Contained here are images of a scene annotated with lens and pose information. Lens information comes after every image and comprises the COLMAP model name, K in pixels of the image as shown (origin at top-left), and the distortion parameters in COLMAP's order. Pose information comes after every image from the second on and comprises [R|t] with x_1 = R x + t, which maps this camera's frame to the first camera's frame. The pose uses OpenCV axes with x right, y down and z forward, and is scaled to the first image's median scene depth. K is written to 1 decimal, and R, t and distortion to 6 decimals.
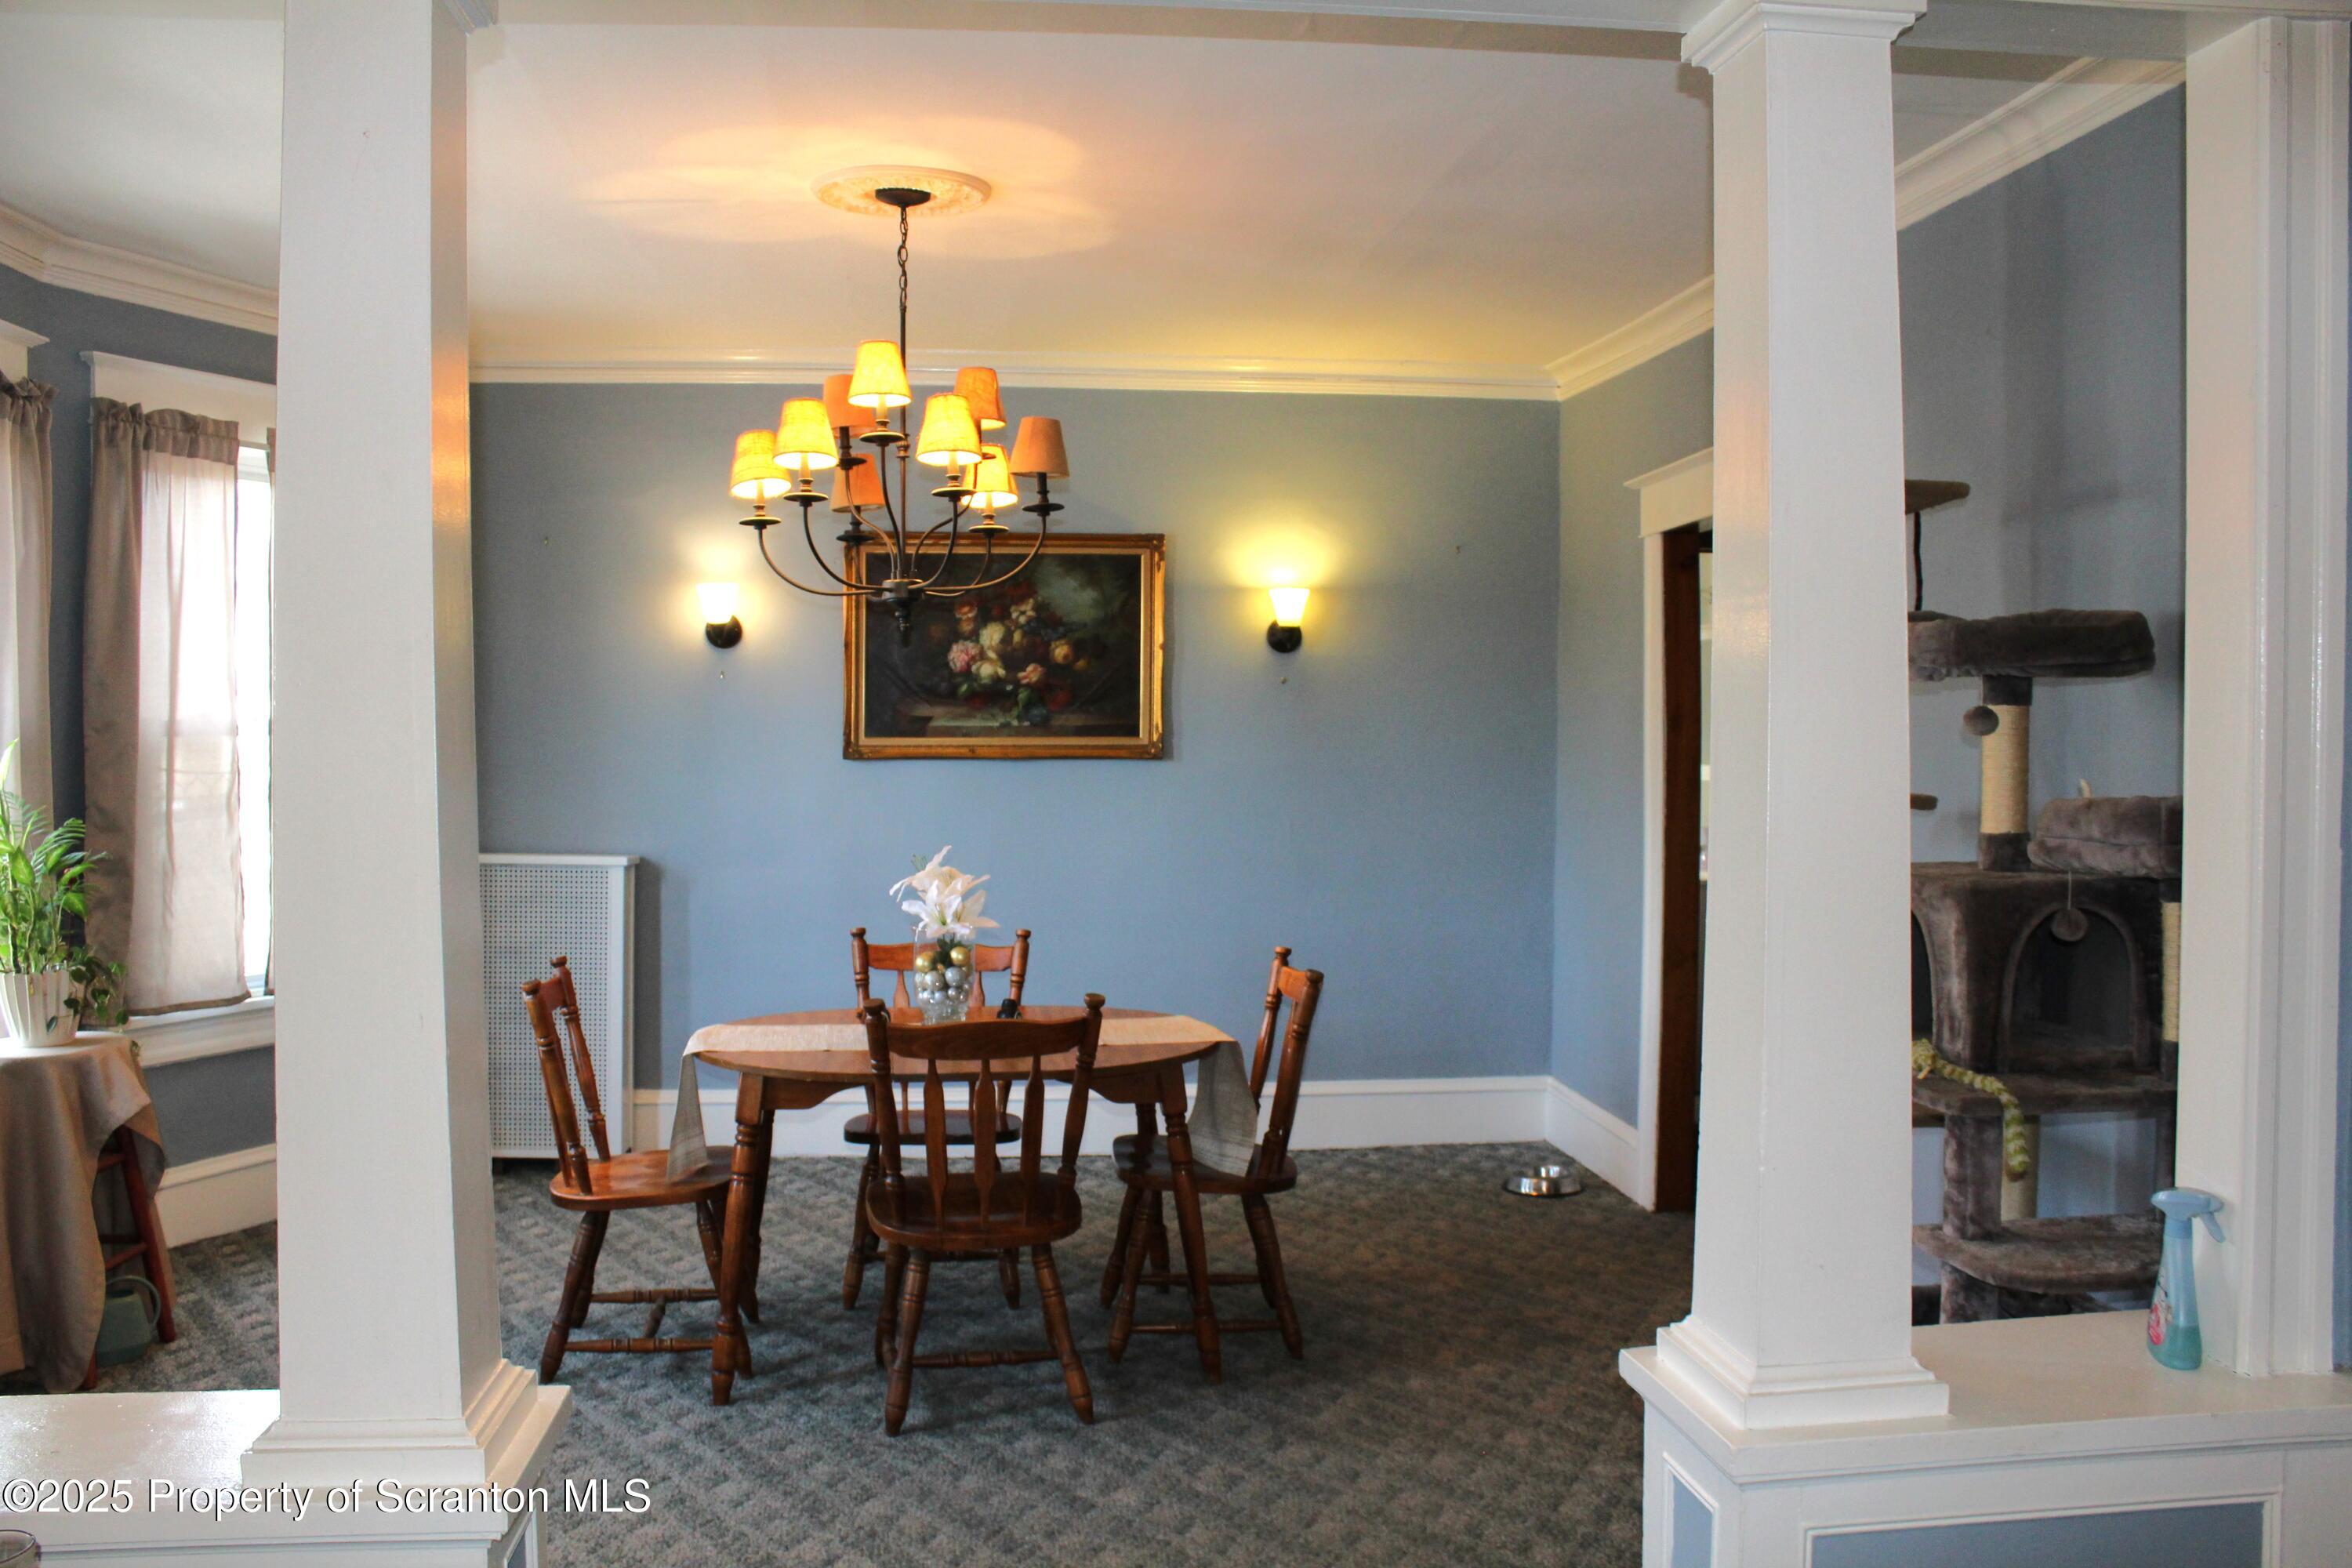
lens RADIAL K [[1979.3, 0, 1170.6], [0, 1979.3, 776.8], [0, 0, 1]] dist [-0.161293, 0.148258]
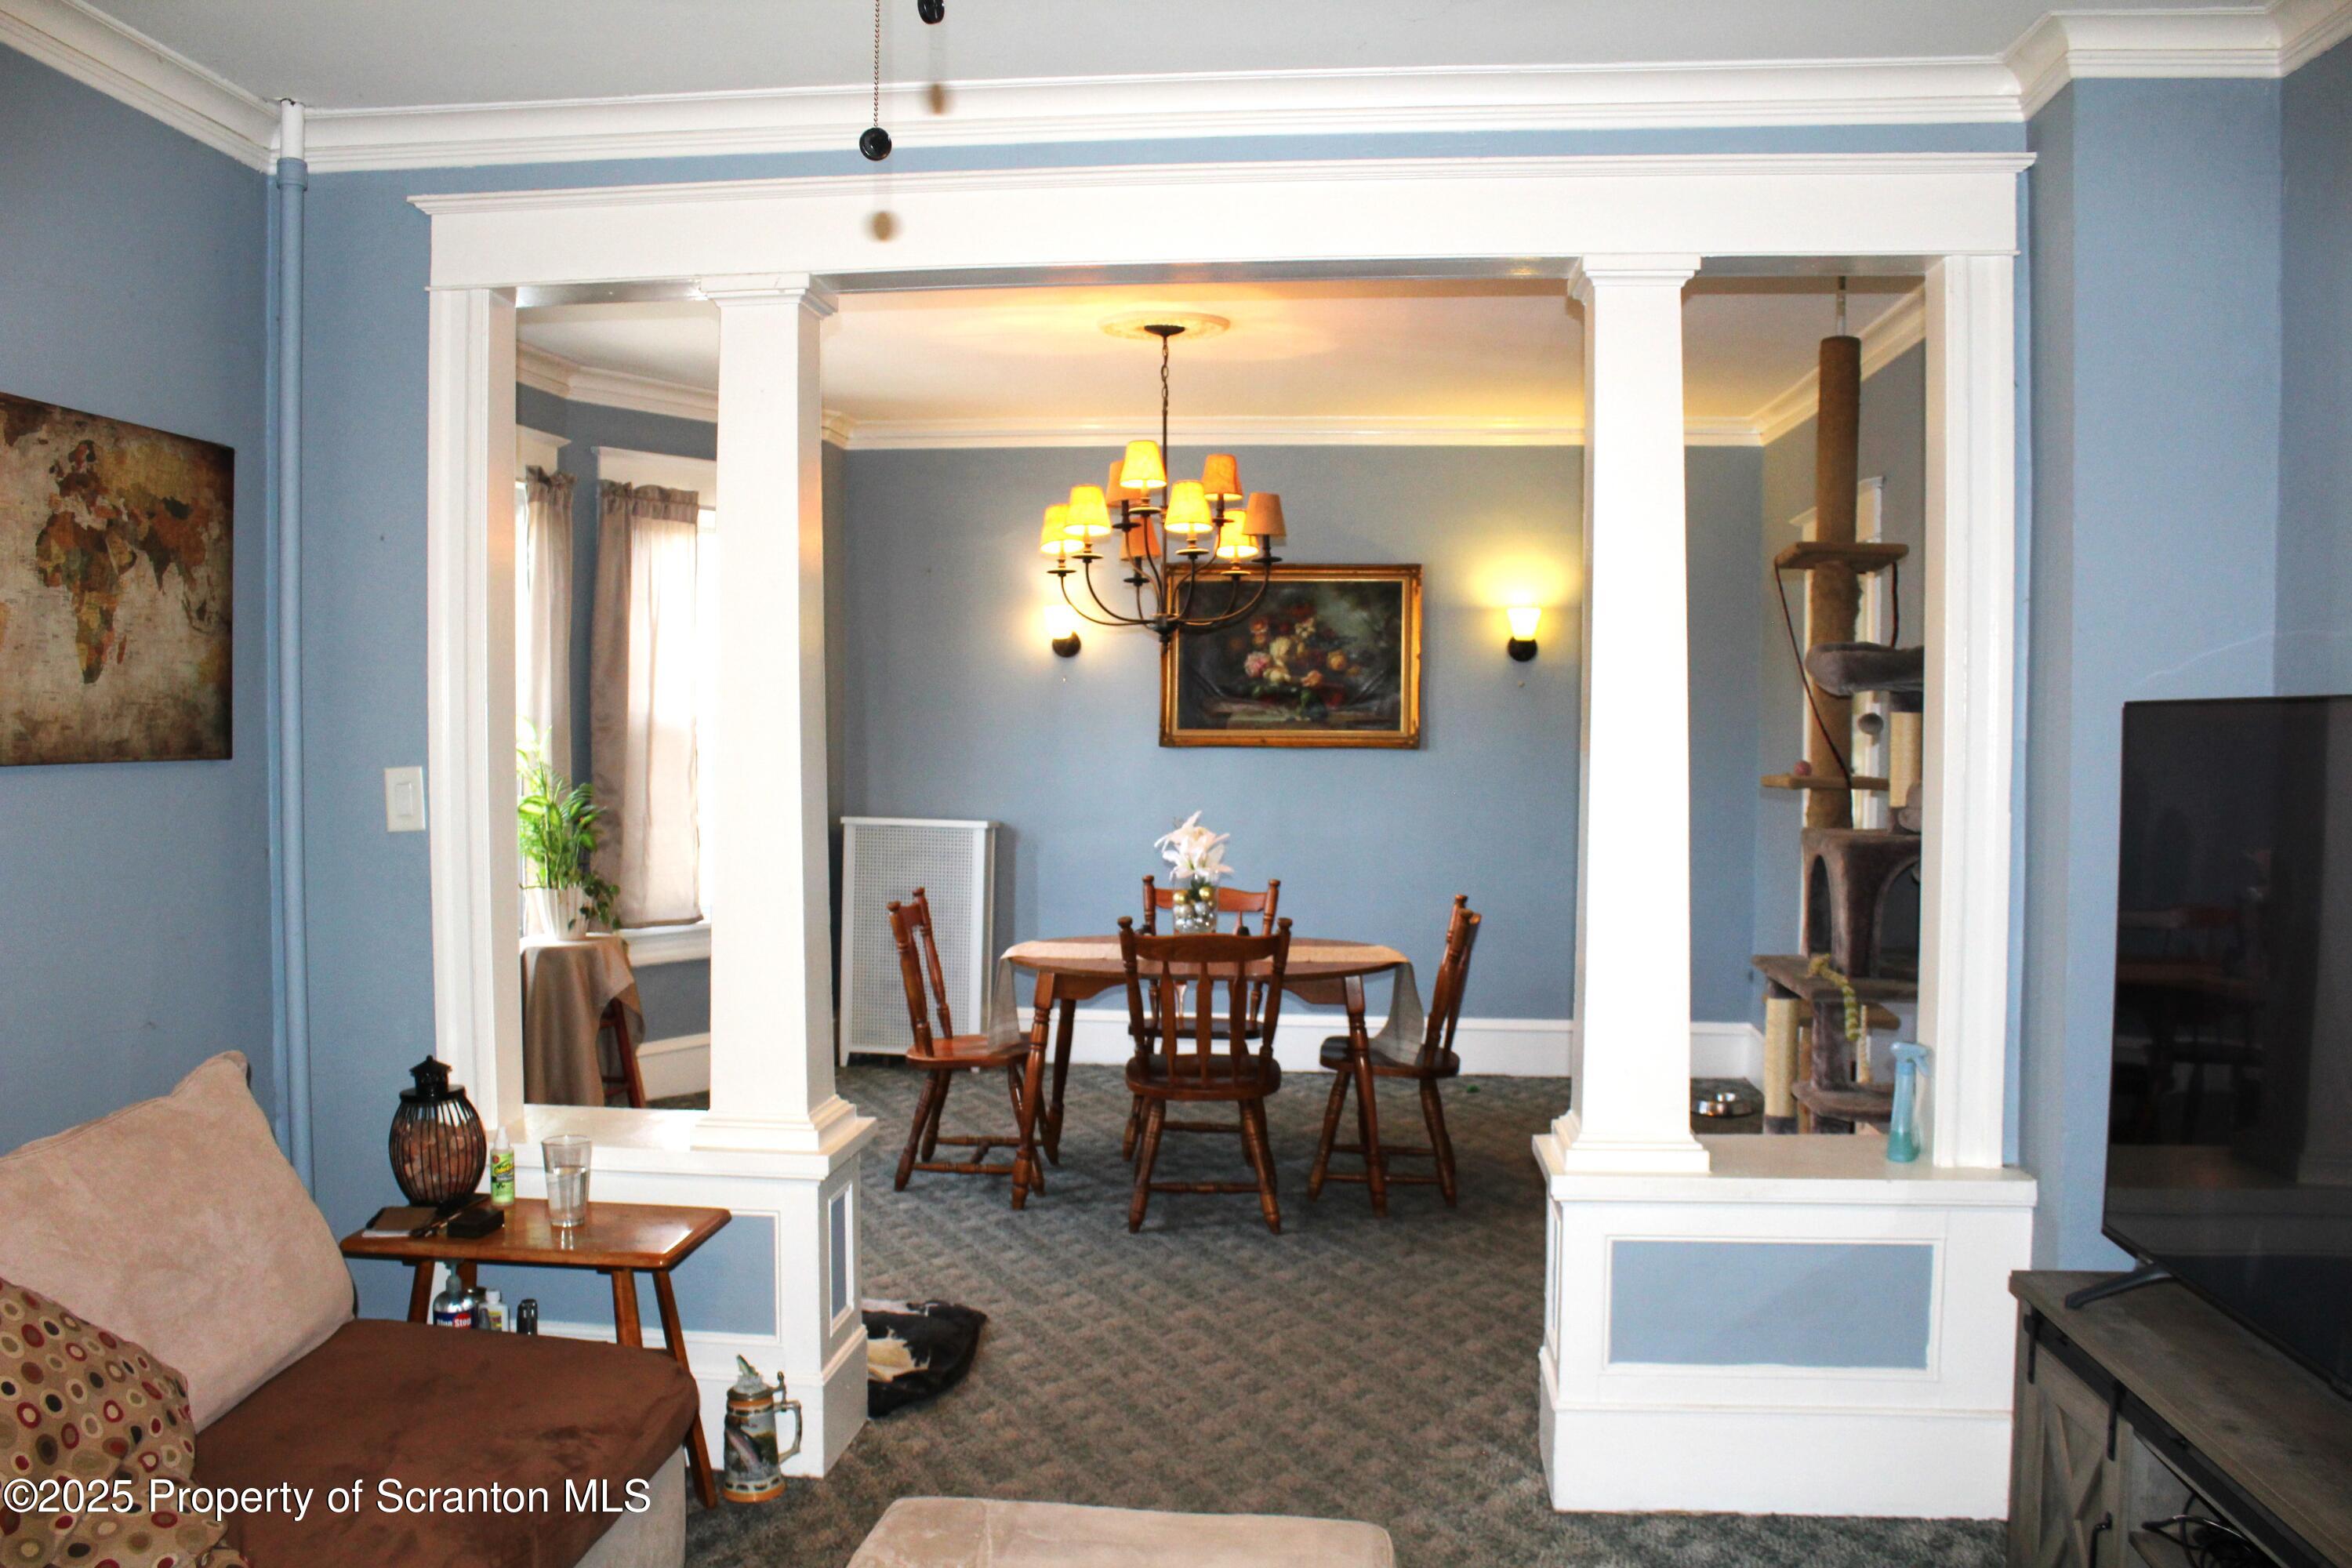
lens RADIAL K [[1979.3, 0, 1170.6], [0, 1979.3, 776.8], [0, 0, 1]] dist [-0.161293, 0.148258]
pose [[0.976643, 0.011913, -0.214540, 0.159371], [-0.010920, 0.999923, 0.005813, 0.004090], [0.214593, -0.003334, 0.976698, -0.322668]]
